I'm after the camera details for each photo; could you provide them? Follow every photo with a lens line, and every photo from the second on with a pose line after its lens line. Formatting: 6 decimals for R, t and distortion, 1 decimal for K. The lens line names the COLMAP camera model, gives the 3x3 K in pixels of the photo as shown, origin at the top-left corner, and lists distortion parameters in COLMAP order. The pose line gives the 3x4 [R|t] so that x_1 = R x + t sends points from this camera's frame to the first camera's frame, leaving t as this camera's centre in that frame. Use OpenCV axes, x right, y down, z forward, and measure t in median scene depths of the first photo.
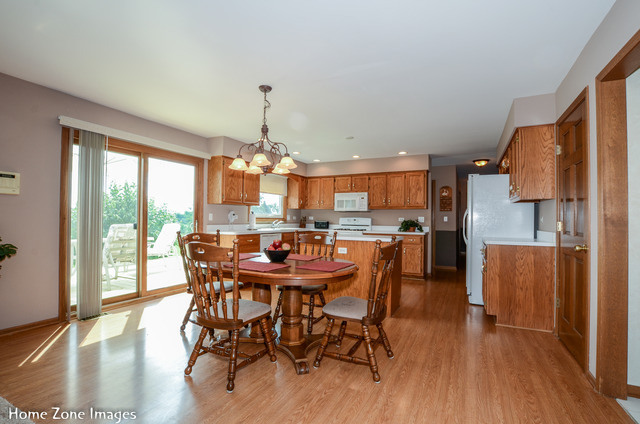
lens RADIAL K [[289.1, 0, 320.0], [0, 289.1, 212.0], [0, 0, 1]] dist [-0.028841, 0.000230]
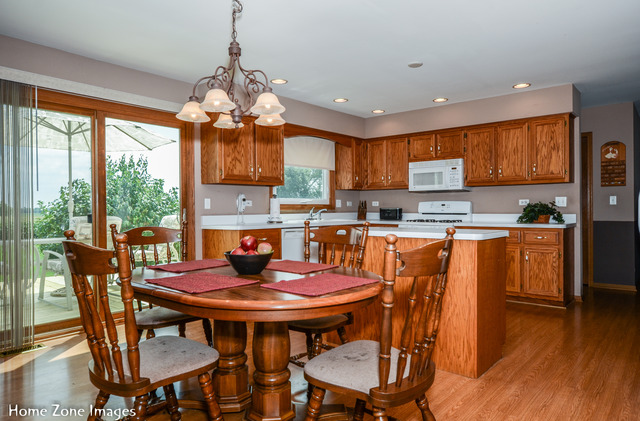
lens RADIAL K [[418.3, 0, 320.0], [0, 418.3, 210.5], [0, 0, 1]] dist [0.003379, 0.001831]
pose [[0.974536, -0.017163, -0.223574, 0.074077], [0.023892, 0.999338, 0.027429, 0.009914], [0.222956, -0.032072, 0.974301, 0.087694]]
